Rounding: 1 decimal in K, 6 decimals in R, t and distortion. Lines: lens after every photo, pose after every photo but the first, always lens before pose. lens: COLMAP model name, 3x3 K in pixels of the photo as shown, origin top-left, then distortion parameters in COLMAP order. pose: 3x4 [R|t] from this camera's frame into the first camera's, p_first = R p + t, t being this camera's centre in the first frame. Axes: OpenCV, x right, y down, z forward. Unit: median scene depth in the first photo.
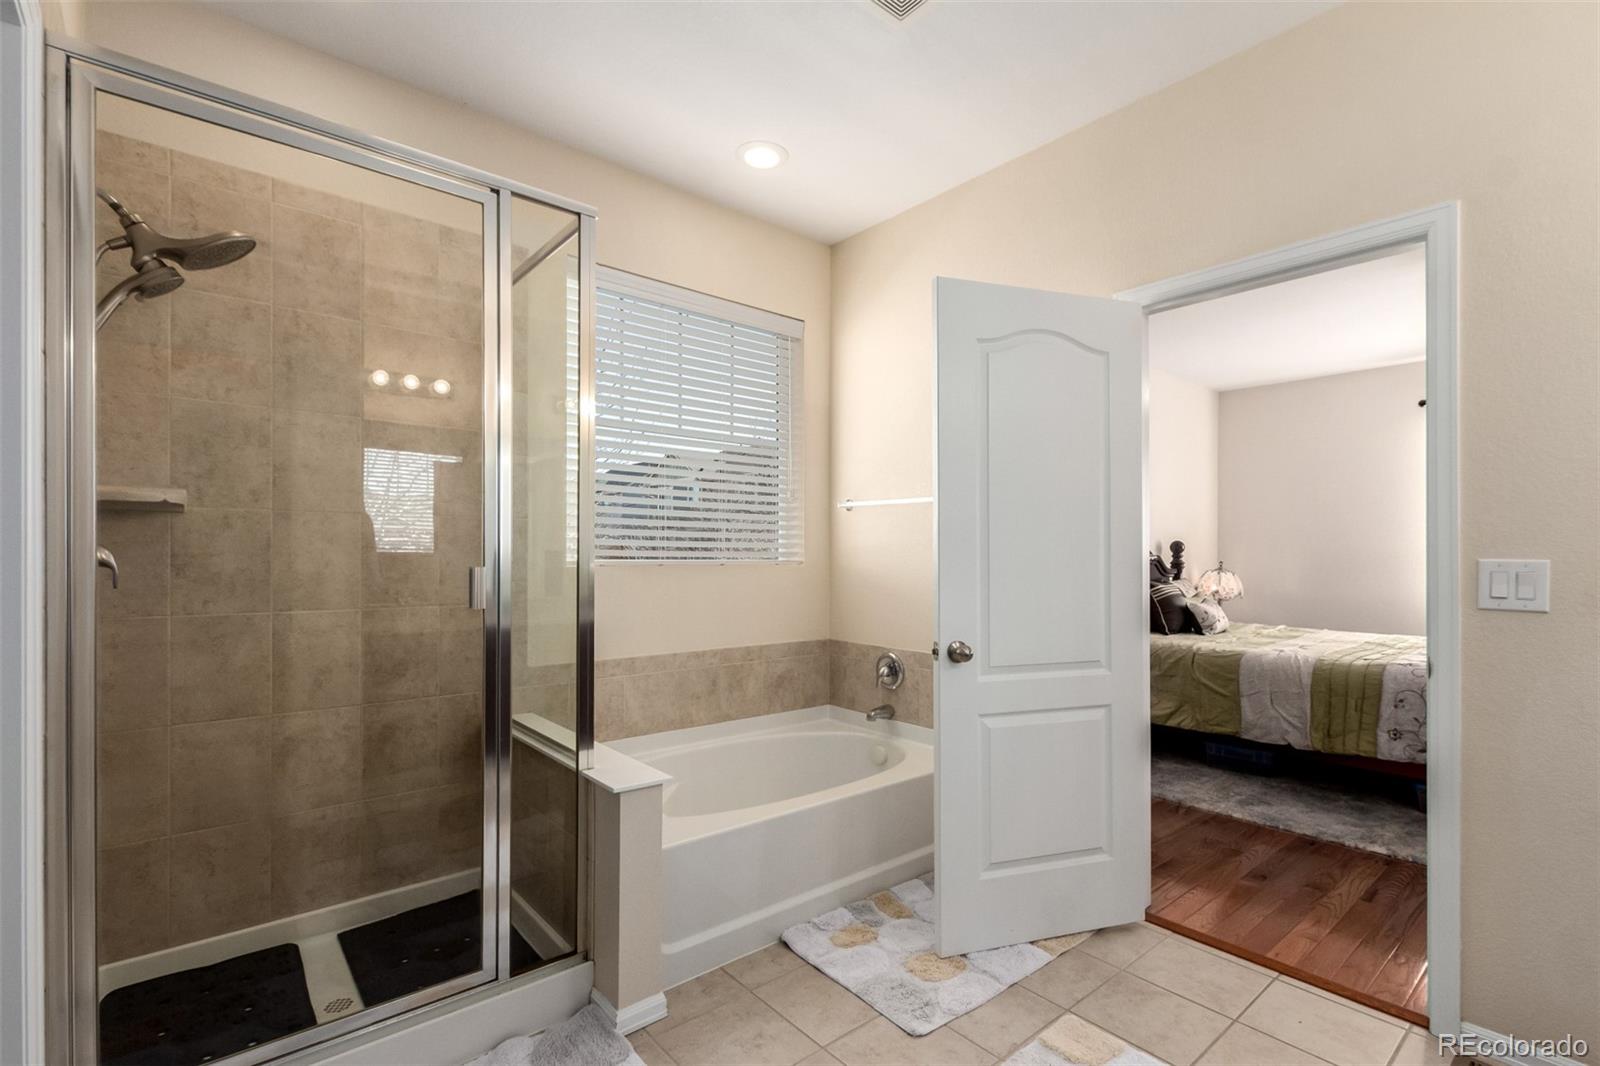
lens RADIAL K [[718.6, 0, 797.9], [0, 718.6, 554.4], [0, 0, 1]] dist [-0.004075, -0.000034]
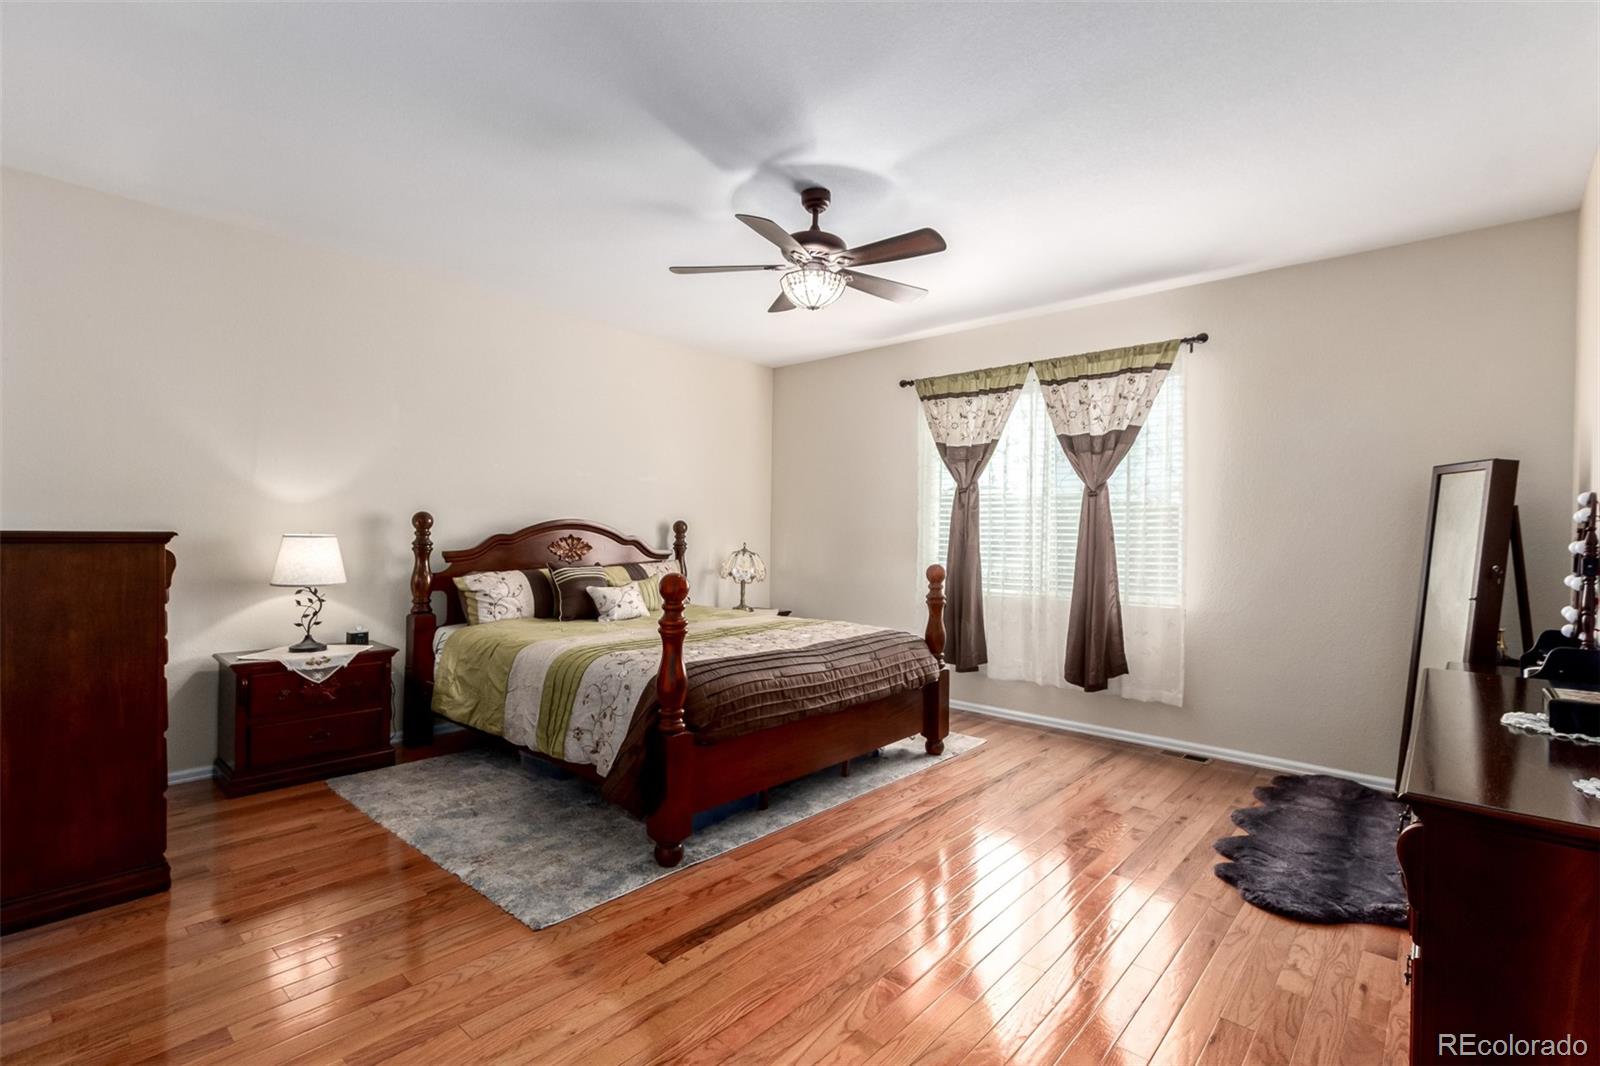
lens RADIAL K [[718.6, 0, 810.9], [0, 718.6, 543.2], [0, 0, 1]] dist [-0.004075, -0.000034]
pose [[0.988005, 0.003672, 0.154378, 0.888349], [-0.004861, 0.999961, 0.007321, 0.004635], [-0.154345, -0.007983, 0.987985, 0.063612]]
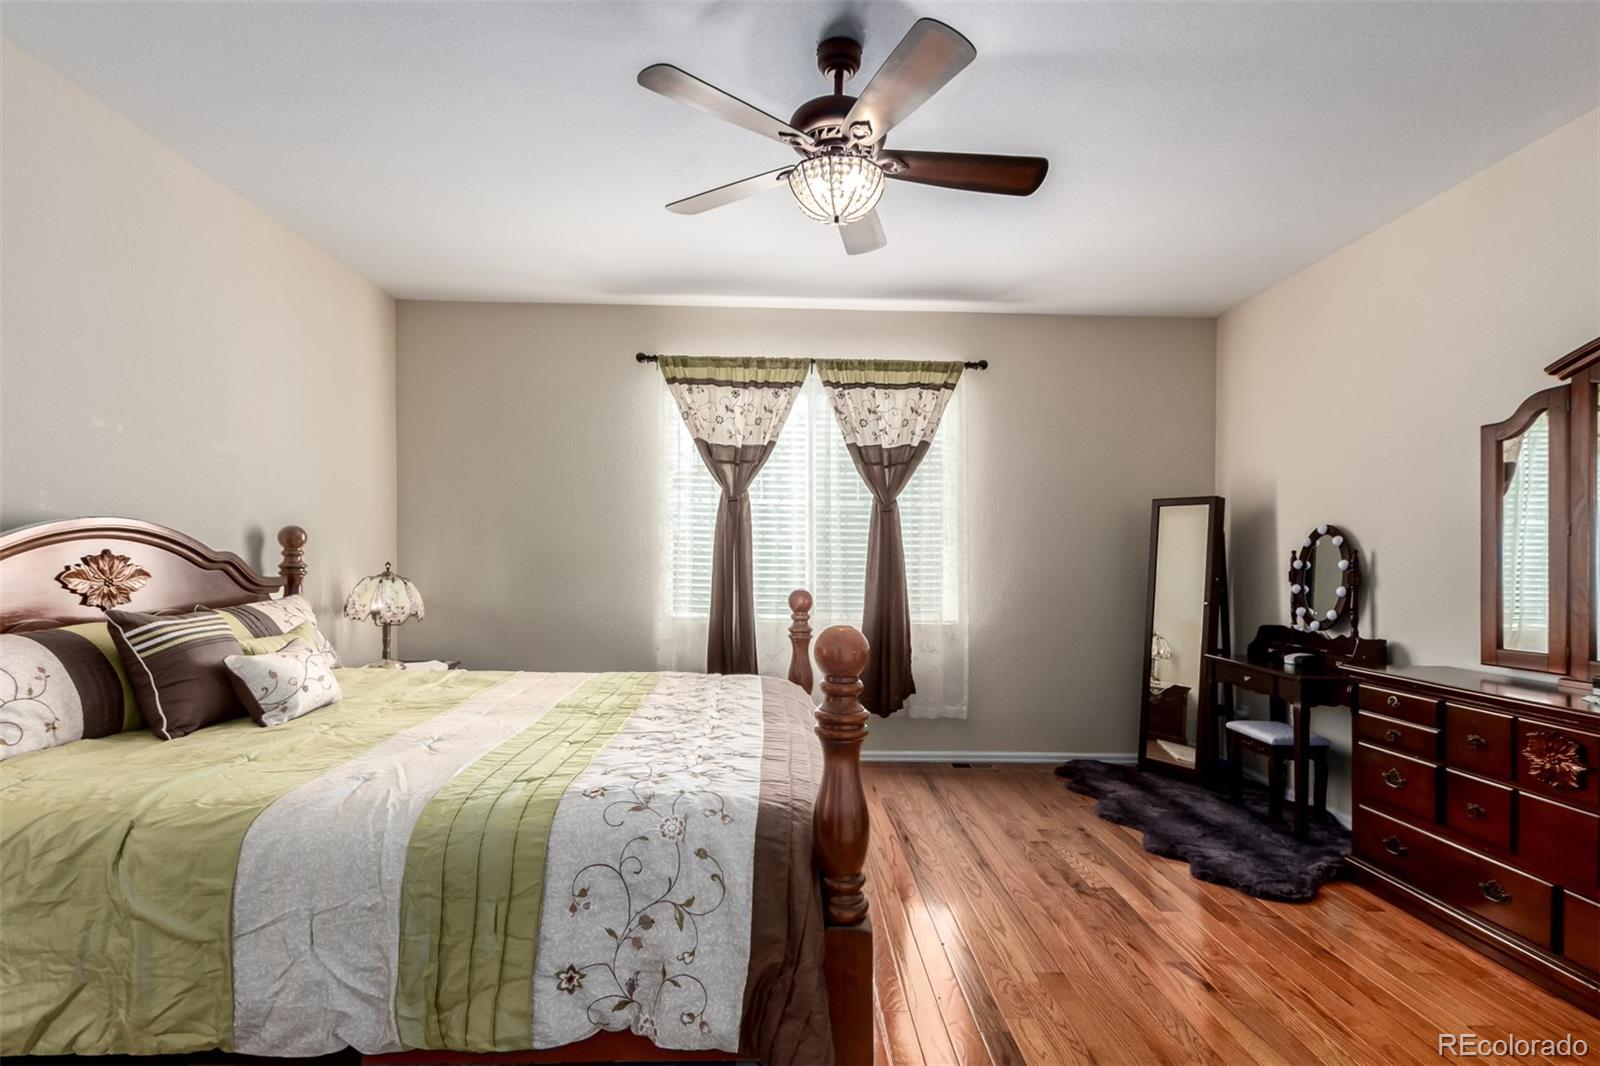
lens RADIAL K [[733.0, 0, 781.1], [0, 733.0, 565.6], [0, 0, 1]] dist [0.008573, -0.002789]
pose [[0.626968, -0.008229, 0.779002, 0.522613], [-0.006086, 0.999862, 0.015461, 0.001211], [-0.779022, -0.014435, 0.626831, 0.576187]]
